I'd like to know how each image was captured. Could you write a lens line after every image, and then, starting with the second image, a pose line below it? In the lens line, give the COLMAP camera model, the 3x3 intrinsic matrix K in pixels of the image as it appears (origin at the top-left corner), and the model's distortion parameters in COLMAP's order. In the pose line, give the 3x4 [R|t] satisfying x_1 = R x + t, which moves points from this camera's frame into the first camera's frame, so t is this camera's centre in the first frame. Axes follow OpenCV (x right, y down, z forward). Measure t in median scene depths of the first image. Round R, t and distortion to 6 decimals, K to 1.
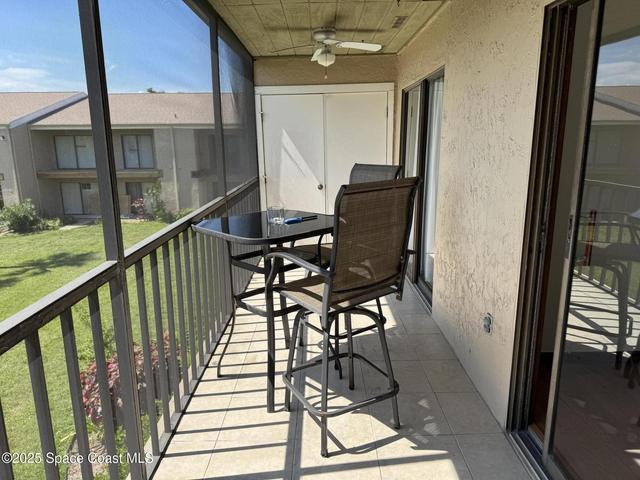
lens RADIAL K [[444.5, 0, 320.0], [0, 444.5, 239.0], [0, 0, 1]] dist [0.002849, -0.015516]
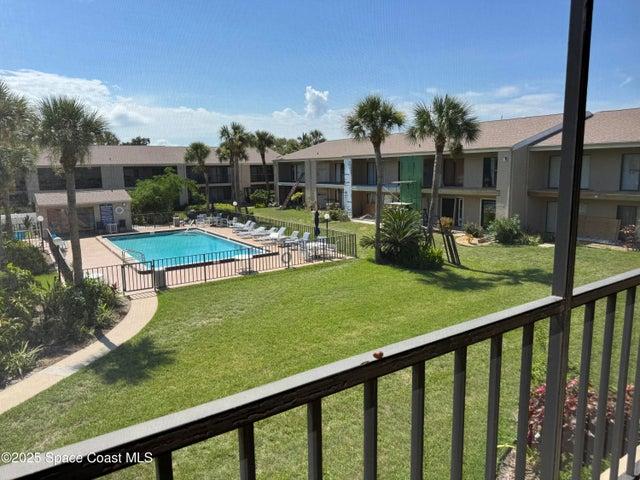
lens RADIAL K [[444.5, 0, 321.0], [0, 444.5, 239.5], [0, 0, 1]] dist [0.002849, -0.015516]
pose [[0.537074, 0.131580, -0.833210, 0.000866], [-0.165714, 0.984969, 0.048730, -0.003844], [0.827098, 0.111903, 0.550806, 0.014511]]
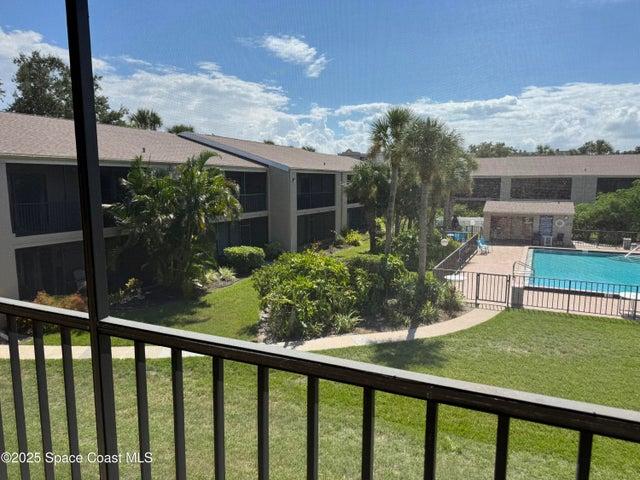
lens RADIAL K [[444.5, 0, 321.2], [0, 444.5, 239.4], [0, 0, 1]] dist [0.002849, -0.015516]
pose [[-0.466004, 0.120325, -0.876563, 0.005776], [-0.190205, 0.953923, 0.232062, -0.032818], [0.864096, 0.274869, -0.421645, 0.136075]]
